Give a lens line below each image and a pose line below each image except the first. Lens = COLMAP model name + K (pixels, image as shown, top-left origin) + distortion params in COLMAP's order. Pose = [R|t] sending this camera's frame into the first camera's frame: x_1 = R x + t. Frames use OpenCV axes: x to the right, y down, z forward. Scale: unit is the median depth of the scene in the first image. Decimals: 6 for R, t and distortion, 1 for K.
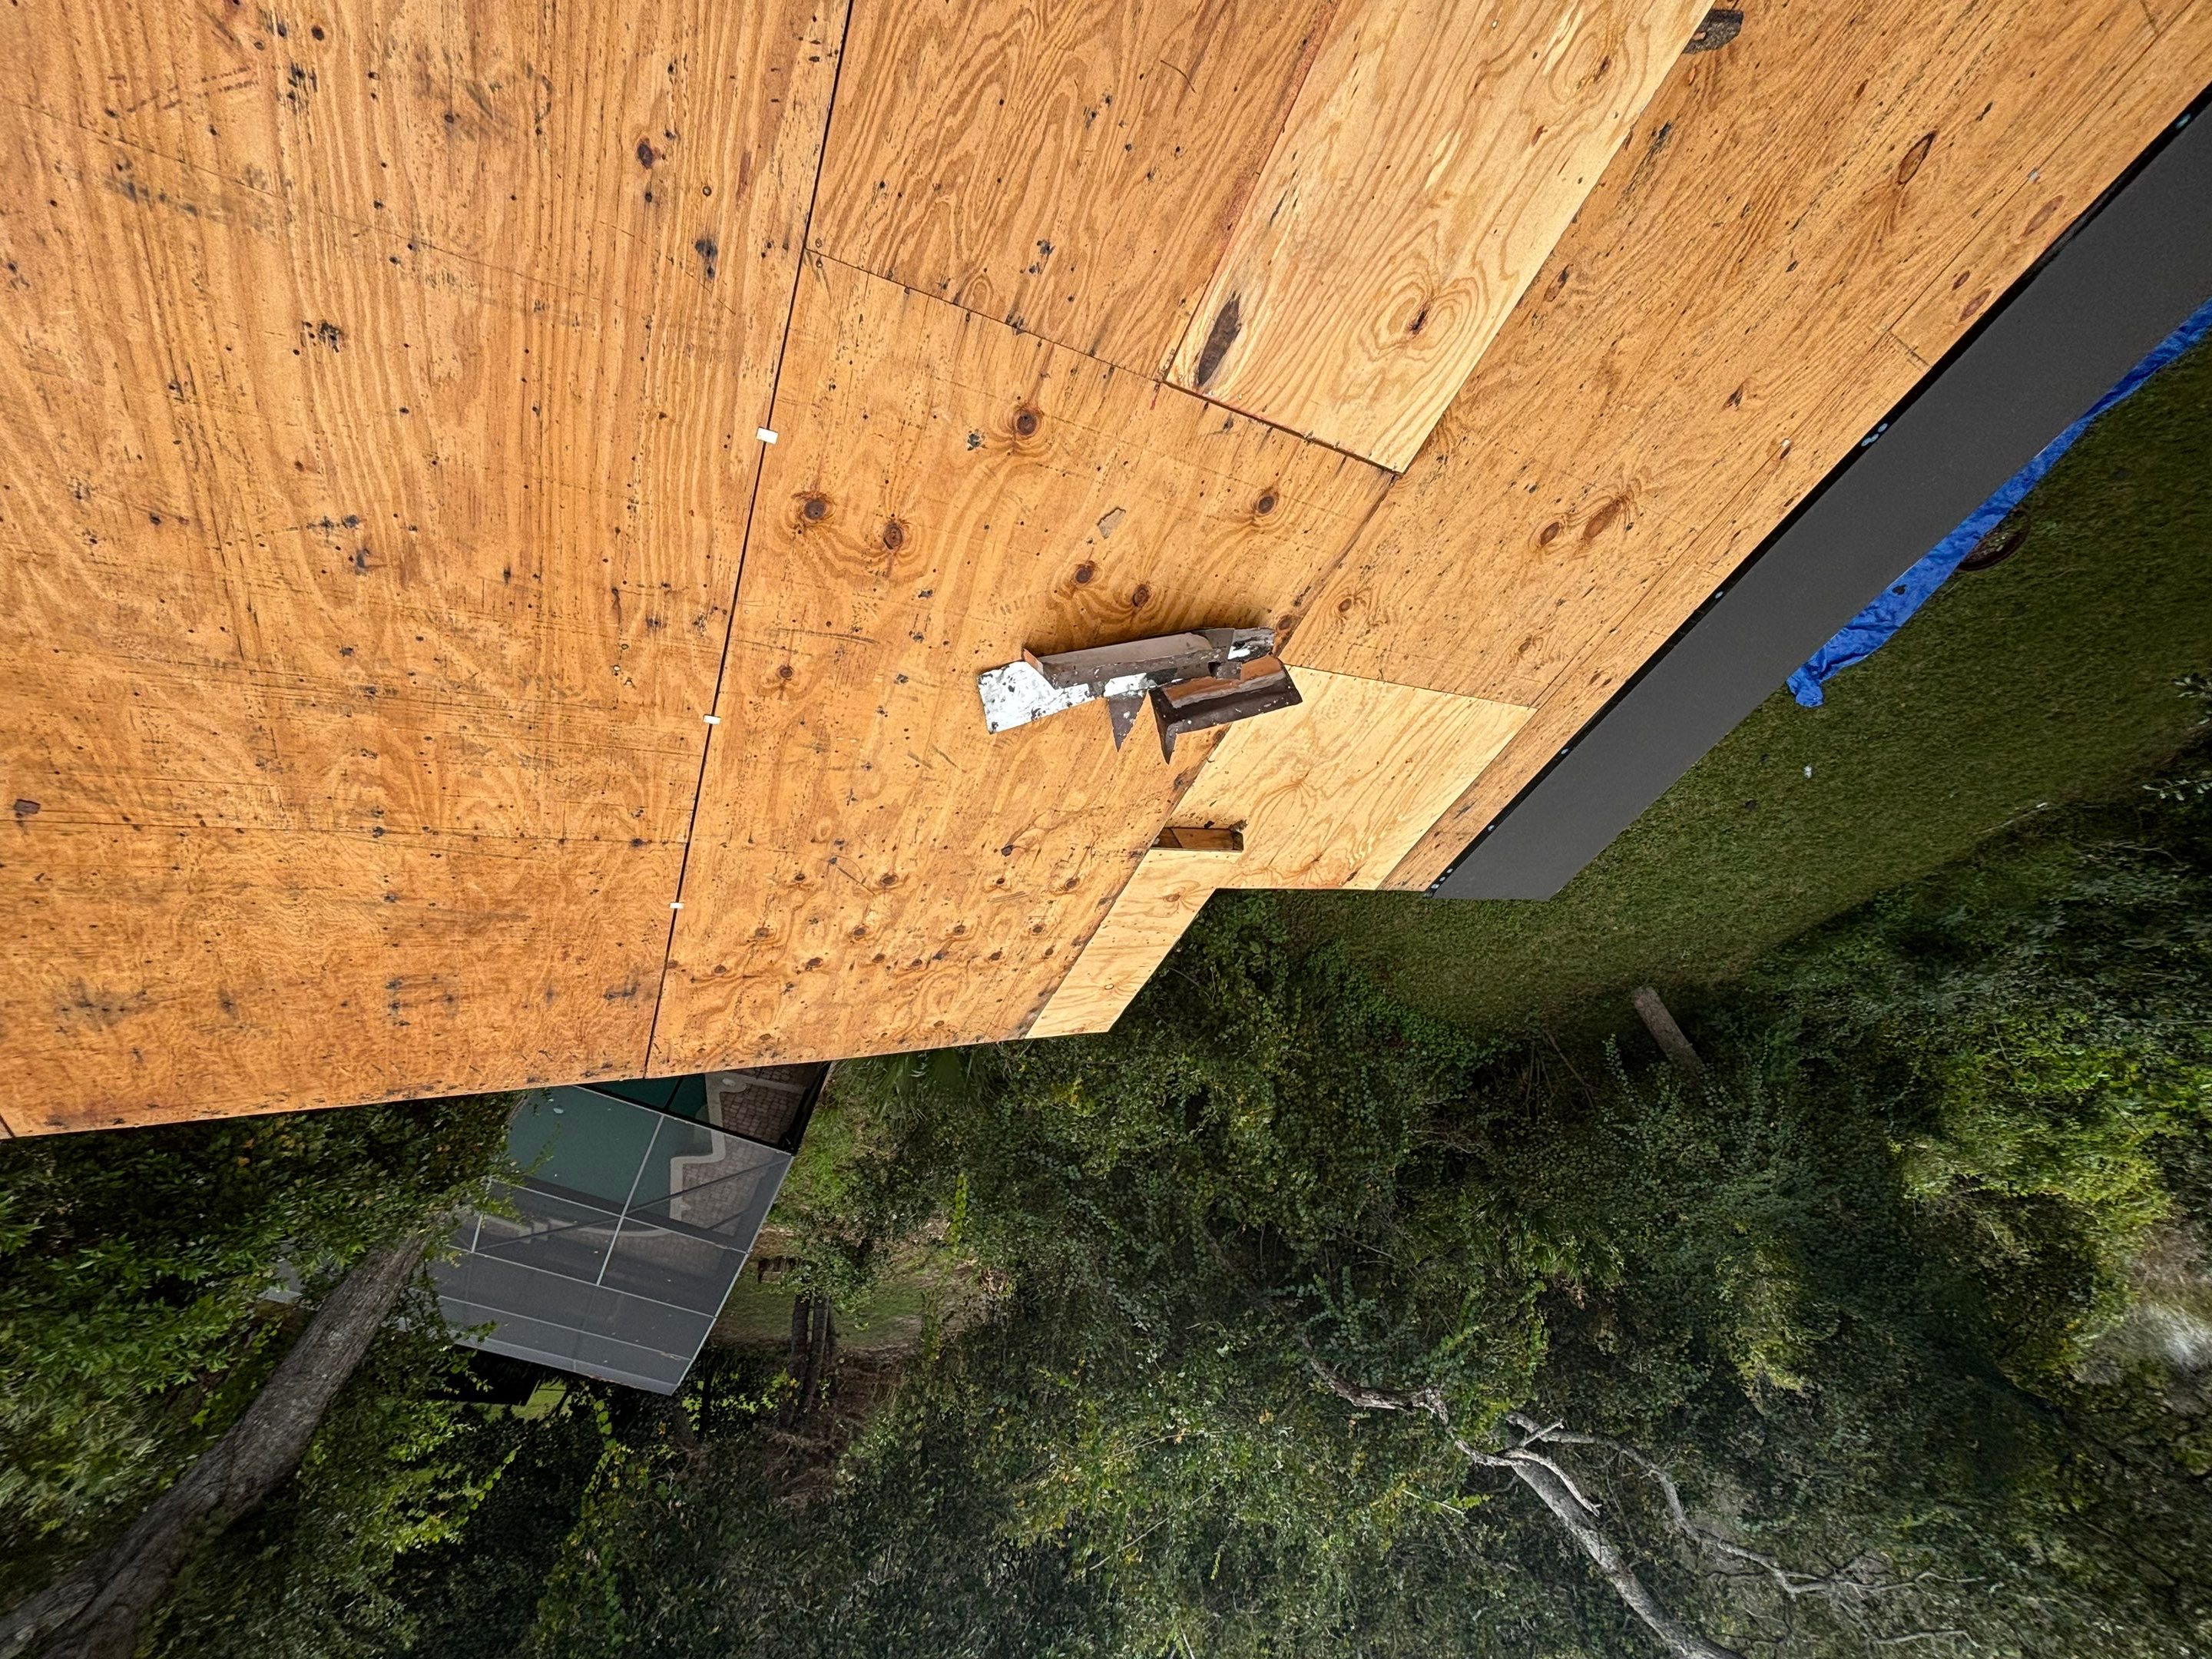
lens RADIAL K [[877.1, 0, 1108.1], [0, 877.1, 827.0], [0, 0, 1]] dist [0.003514, 0.000431]
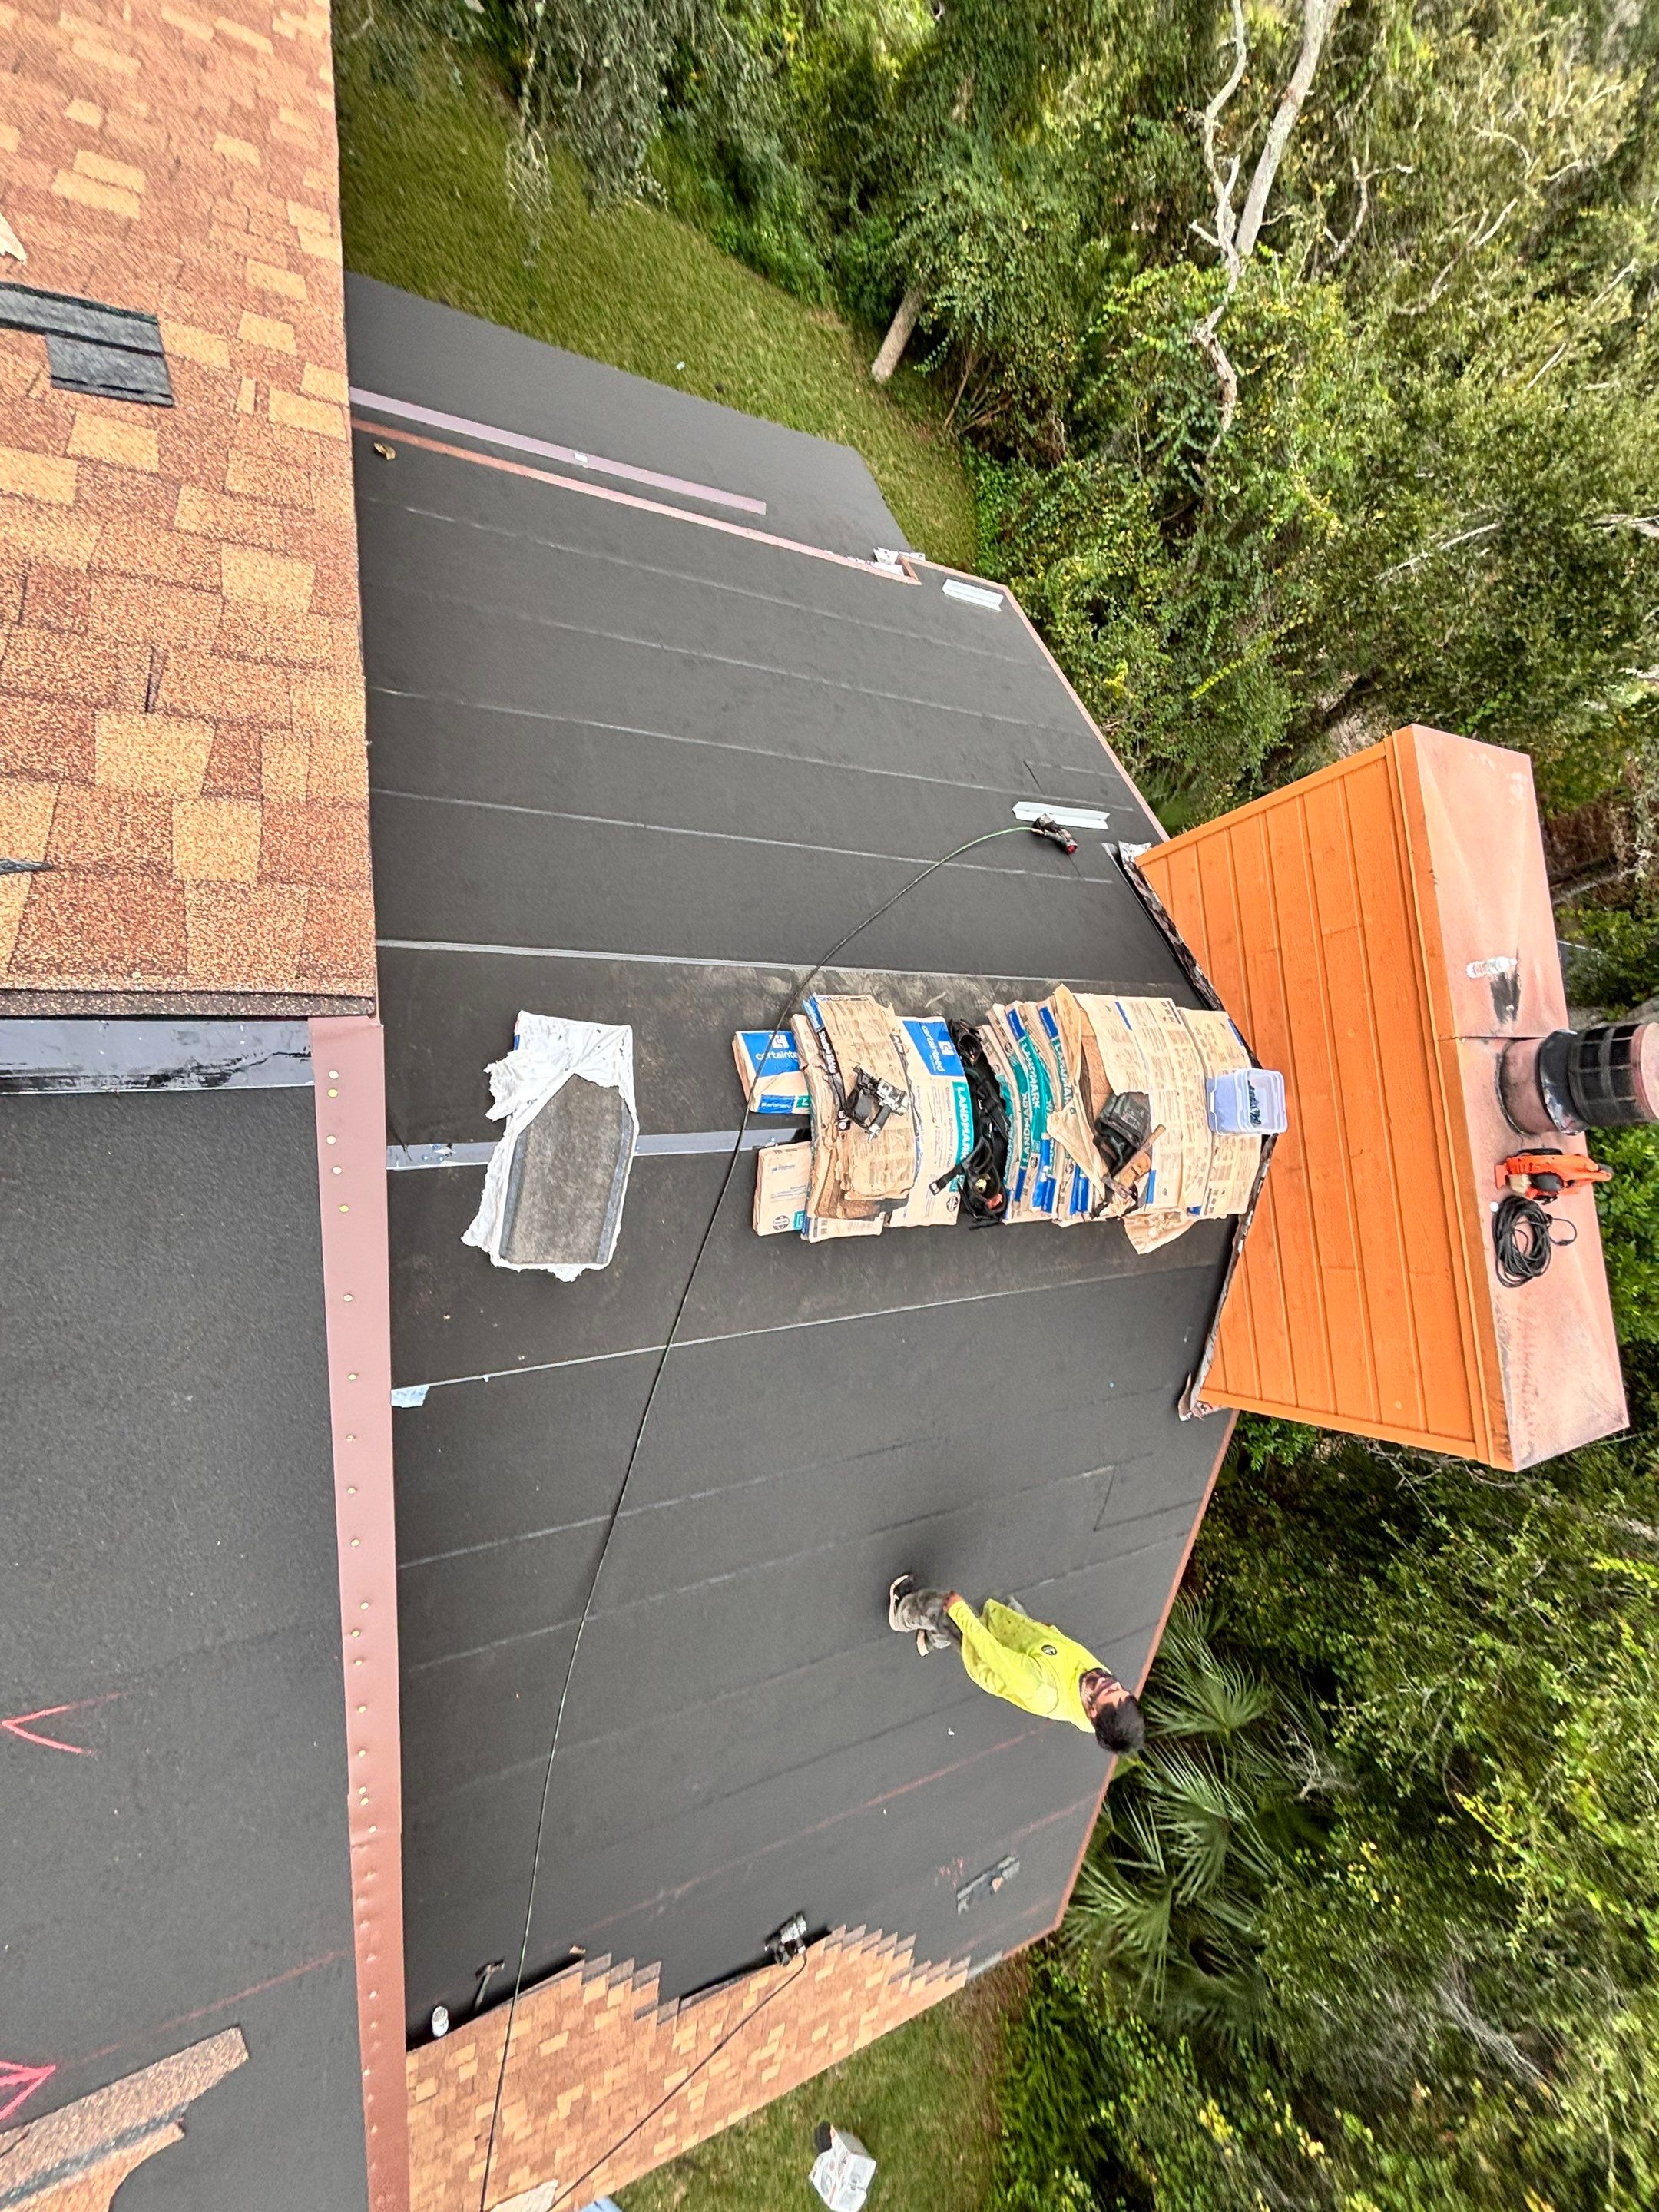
lens RADIAL K [[877.1, 0, 841.0], [0, 877.1, 1108.0], [0, 0, 1]] dist [0.003514, 0.000431]
pose [[-0.471655, -0.880256, -0.051870, -0.241862], [0.867979, -0.453100, -0.203254, -0.083133], [0.155414, -0.140888, 0.977751, -0.411700]]
